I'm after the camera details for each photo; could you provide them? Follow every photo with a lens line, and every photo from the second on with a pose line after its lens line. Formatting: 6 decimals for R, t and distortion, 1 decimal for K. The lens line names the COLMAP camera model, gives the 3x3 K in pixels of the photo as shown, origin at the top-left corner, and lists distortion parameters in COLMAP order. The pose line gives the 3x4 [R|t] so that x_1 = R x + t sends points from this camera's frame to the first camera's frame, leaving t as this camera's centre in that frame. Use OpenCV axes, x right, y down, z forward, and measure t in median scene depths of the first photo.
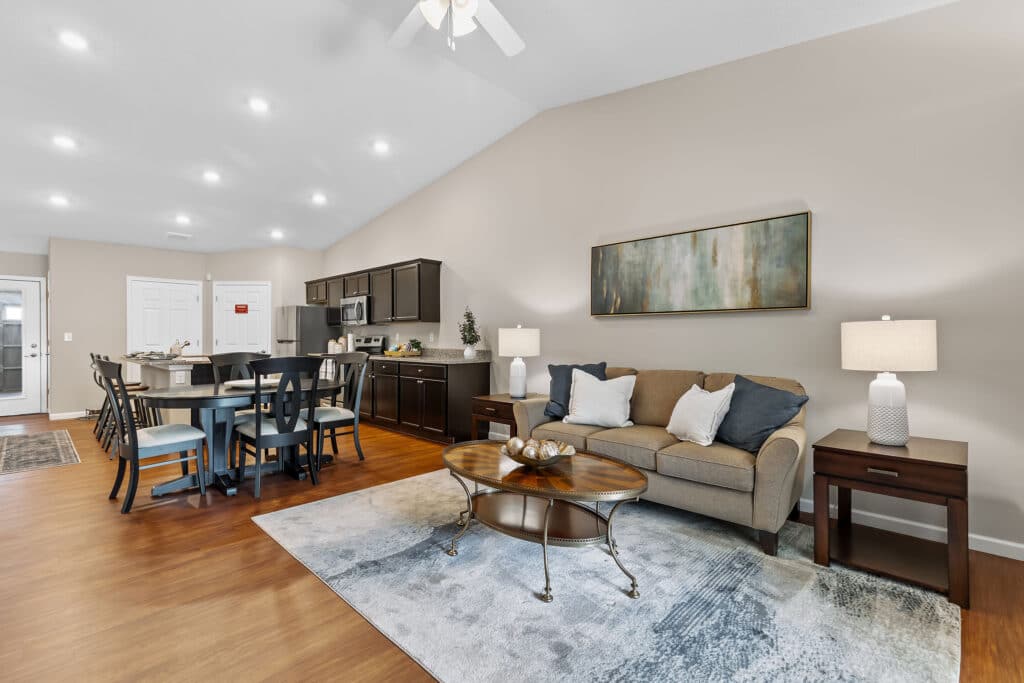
lens RADIAL K [[460.2, 0, 514.7], [0, 460.2, 344.4], [0, 0, 1]] dist [0.003934, -0.002134]
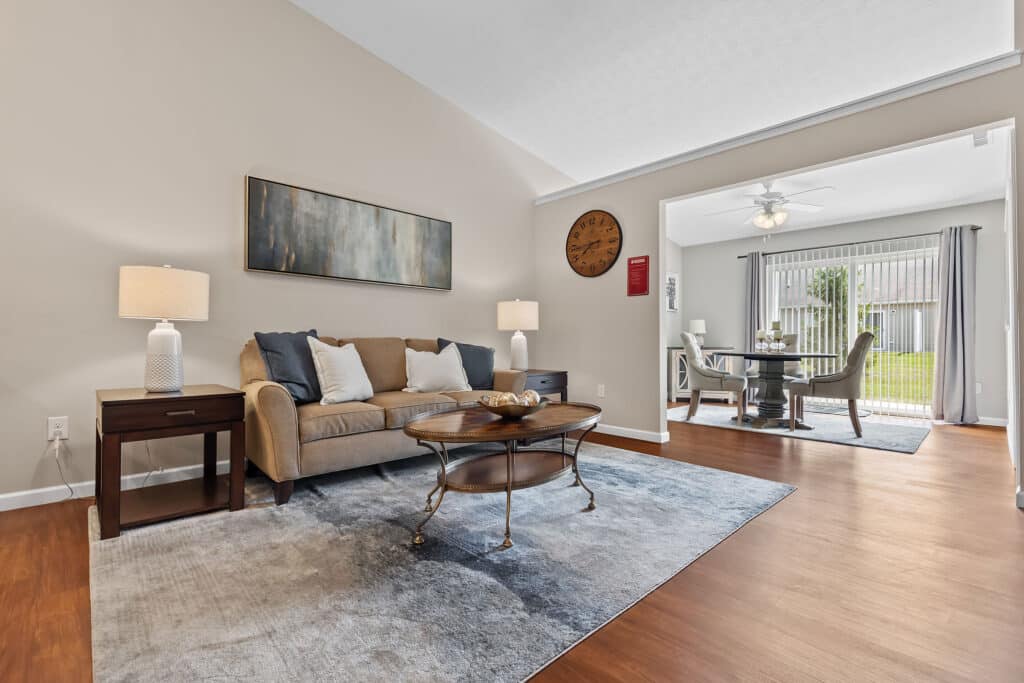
lens RADIAL K [[460.2, 0, 495.3], [0, 460.2, 343.3], [0, 0, 1]] dist [0.003934, -0.002134]
pose [[0.056445, -0.005045, 0.998393, -0.597054], [0.006298, 0.999969, 0.004697, 0.060345], [-0.998386, 0.006022, 0.056475, 0.616230]]
